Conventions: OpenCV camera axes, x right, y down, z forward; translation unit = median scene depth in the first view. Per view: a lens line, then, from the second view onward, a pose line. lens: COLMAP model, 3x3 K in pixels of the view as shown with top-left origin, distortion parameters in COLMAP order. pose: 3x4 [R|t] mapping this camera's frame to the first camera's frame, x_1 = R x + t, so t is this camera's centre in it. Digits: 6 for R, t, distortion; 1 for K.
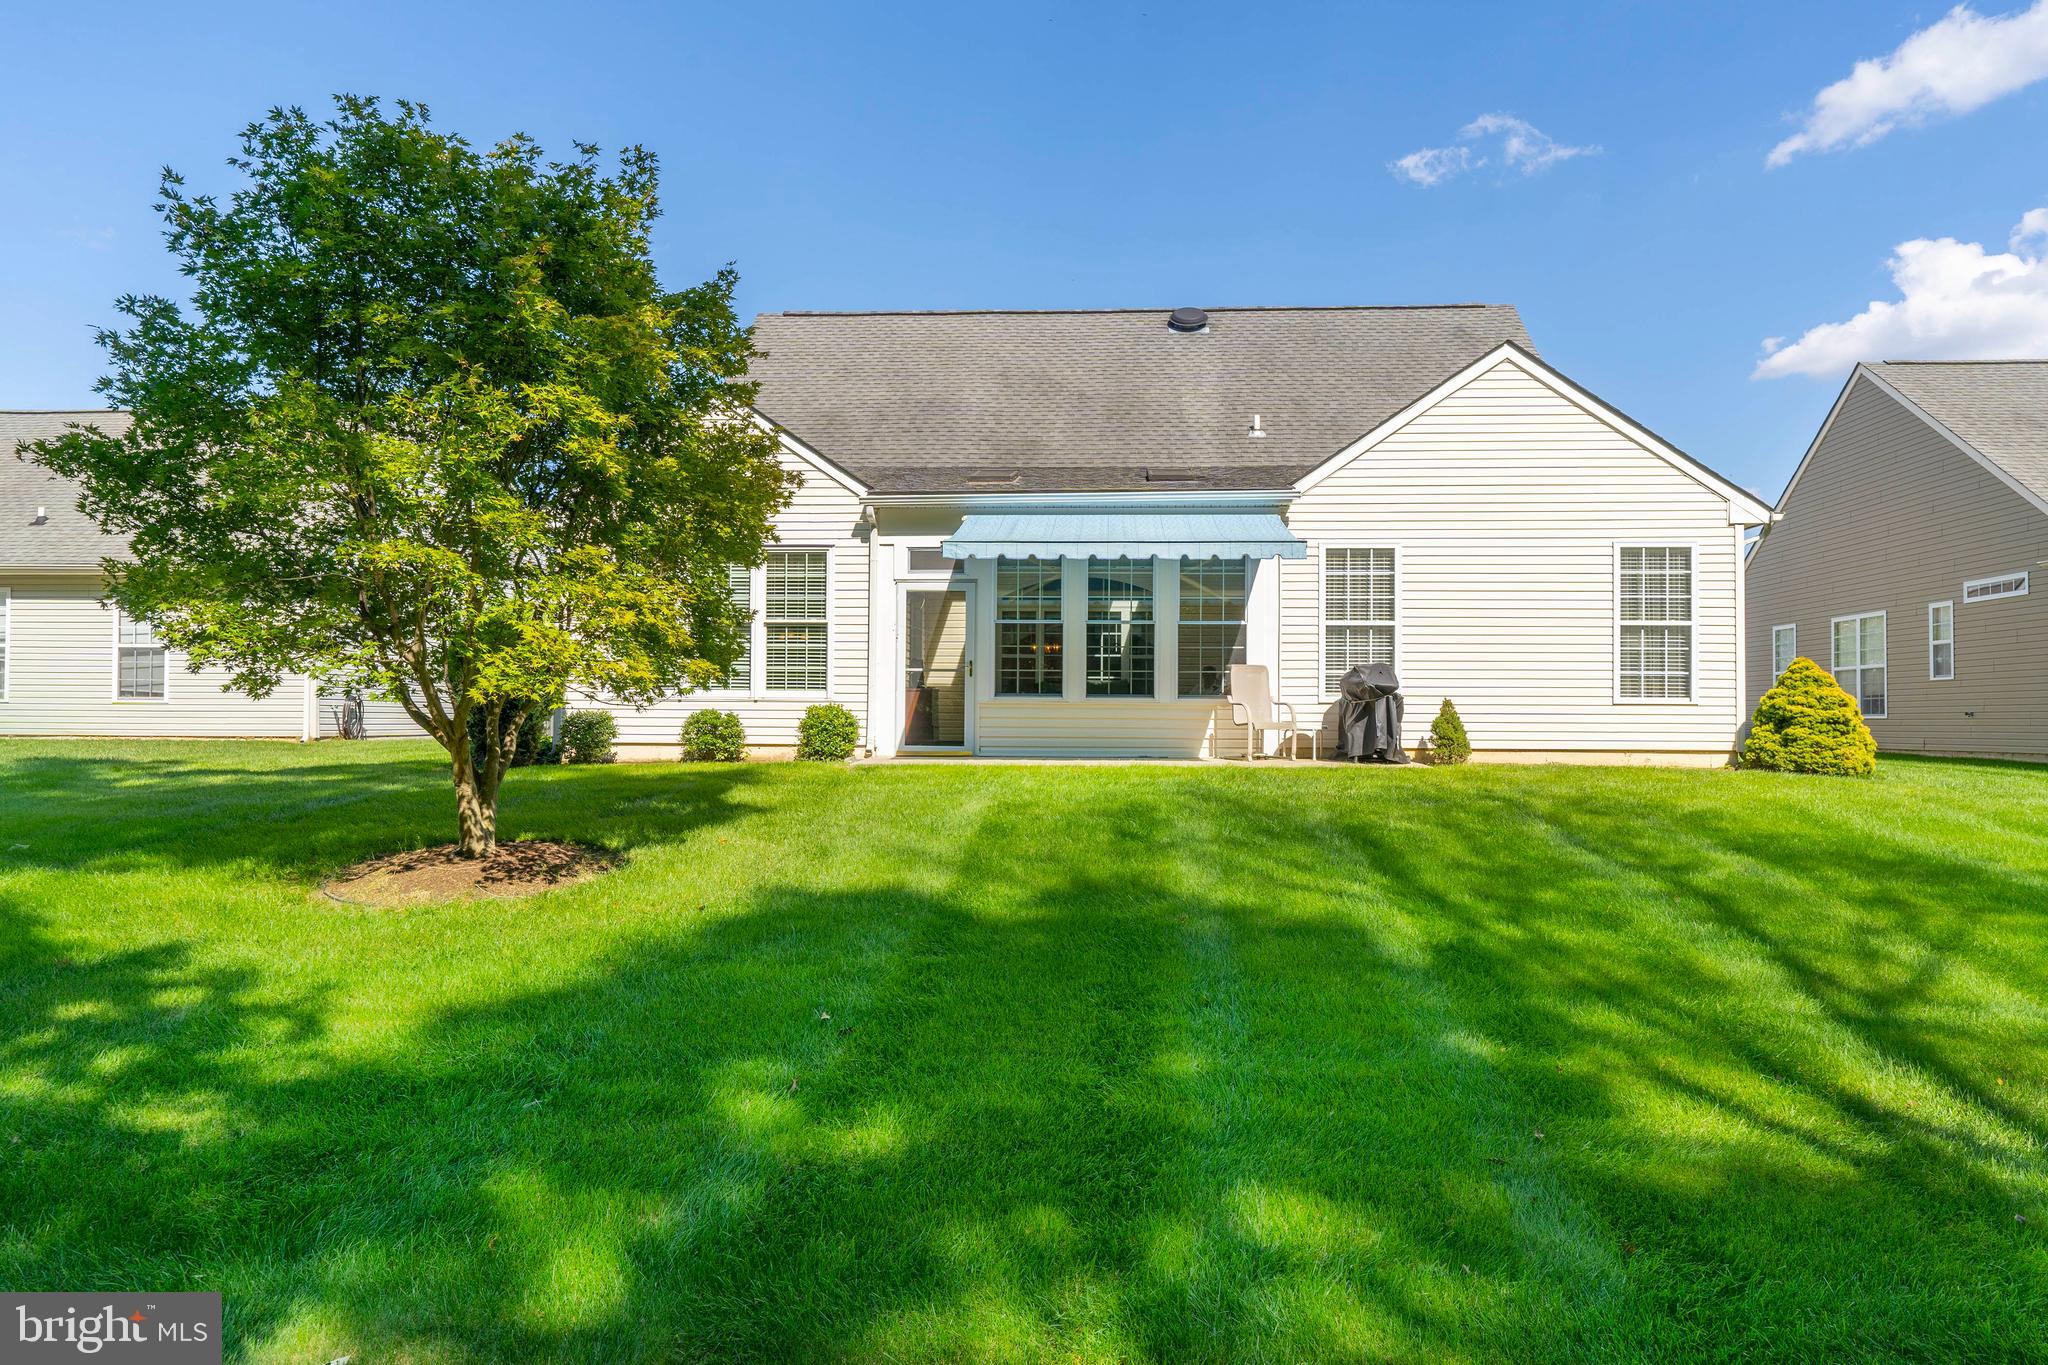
lens RADIAL K [[1419.2, 0, 1023.6], [0, 1419.2, 685.5], [0, 0, 1]] dist [0.008544, 0.000824]
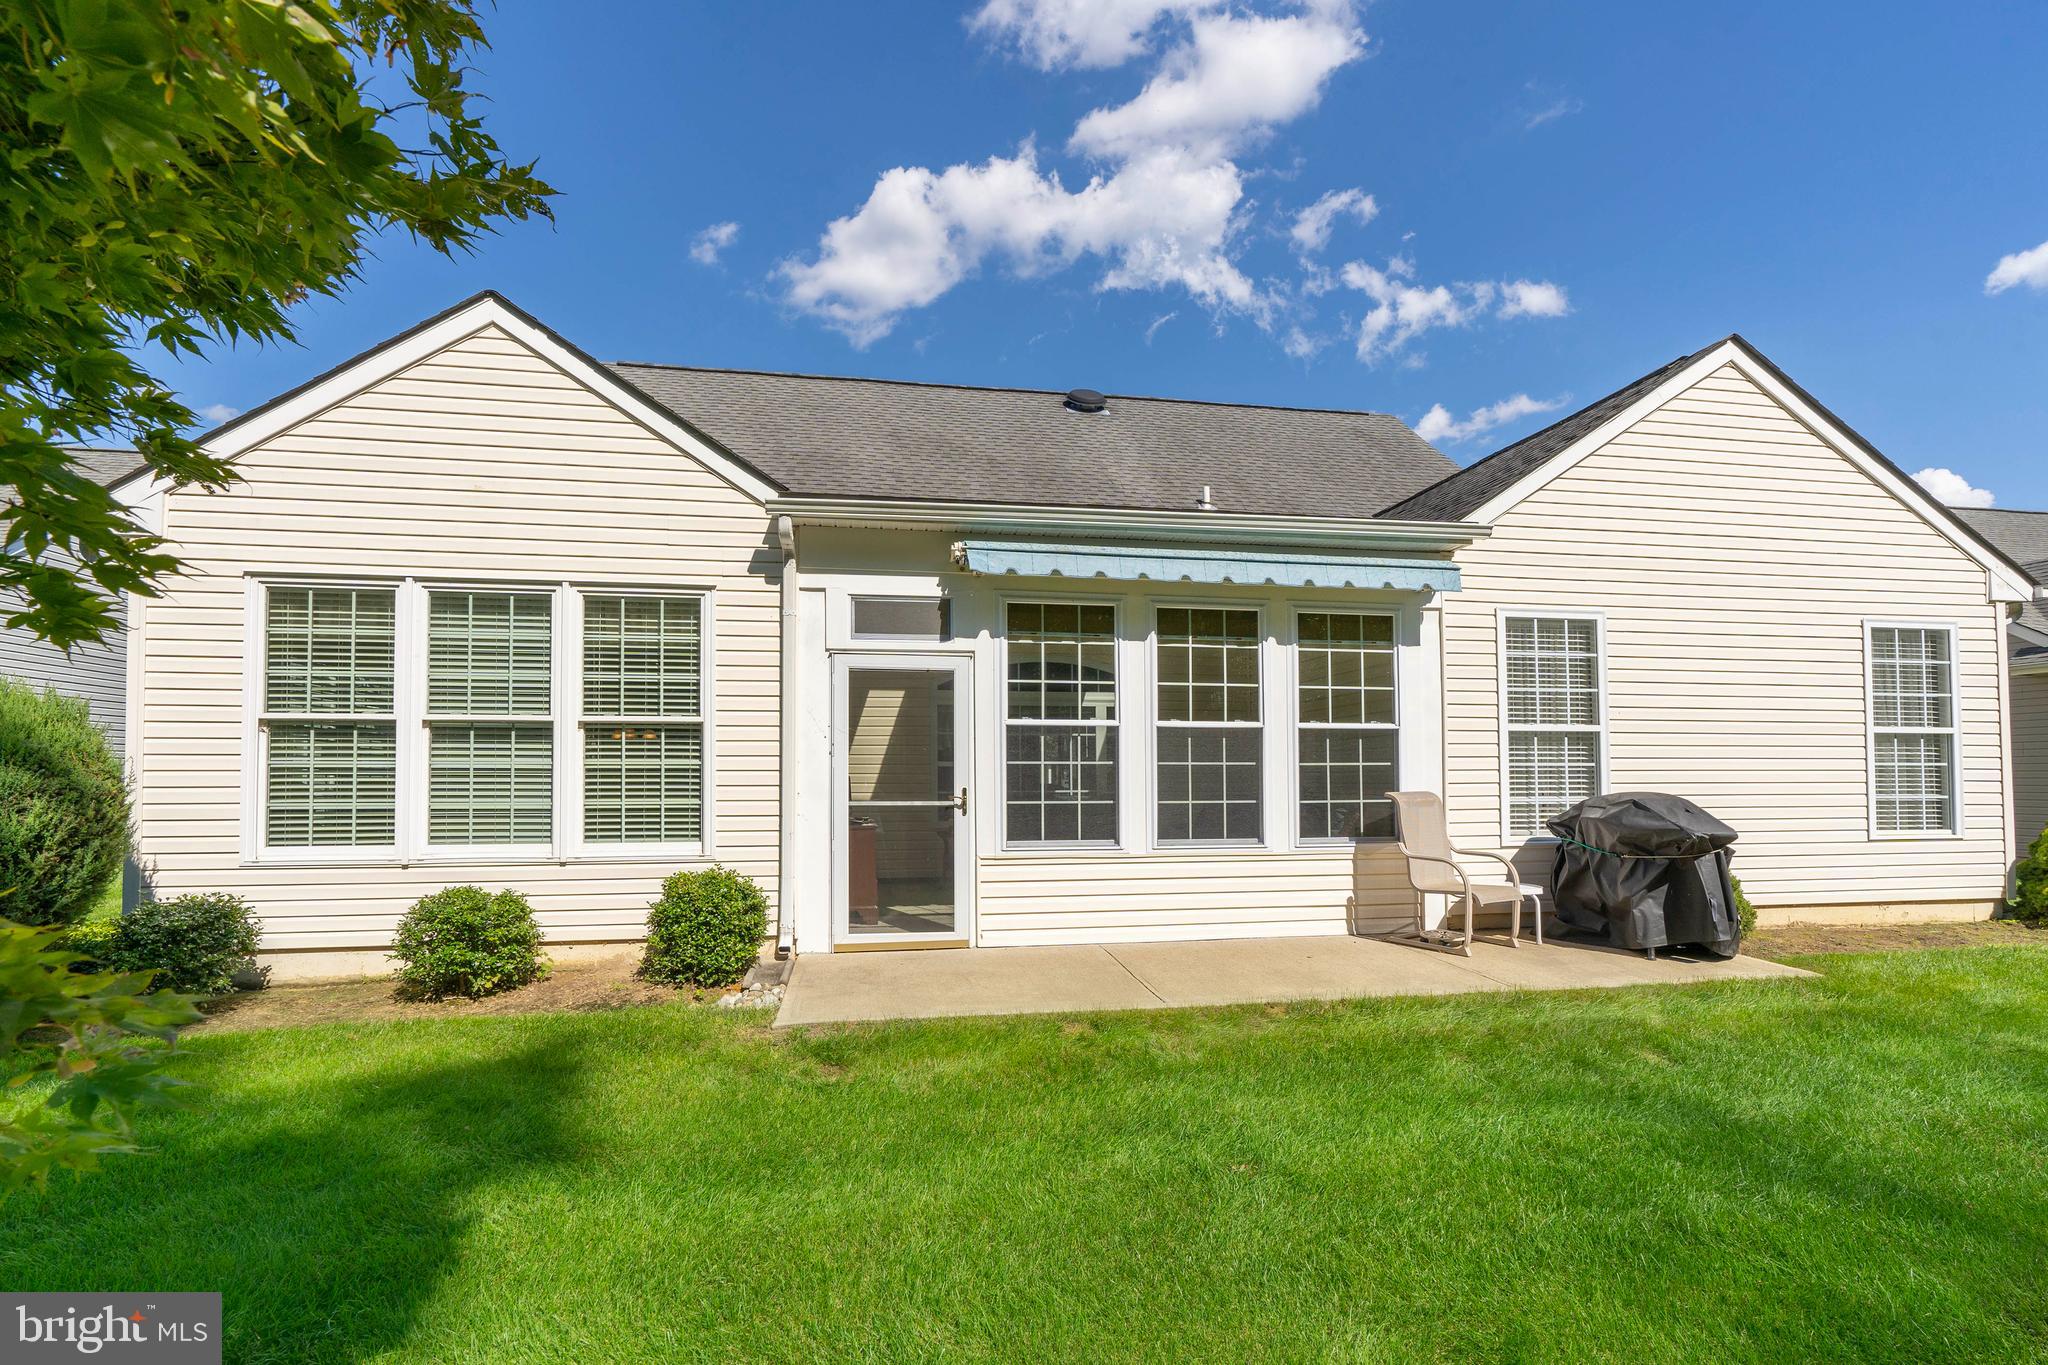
lens RADIAL K [[940.1, 0, 1100.3], [0, 940.1, 752.2], [0, 0, 1]] dist [-0.007219, 0.004546]
pose [[0.953689, -0.005160, 0.300749, -0.101281], [0.005770, 0.999983, -0.001141, -0.031311], [-0.300738, 0.002824, 0.953703, 0.603127]]
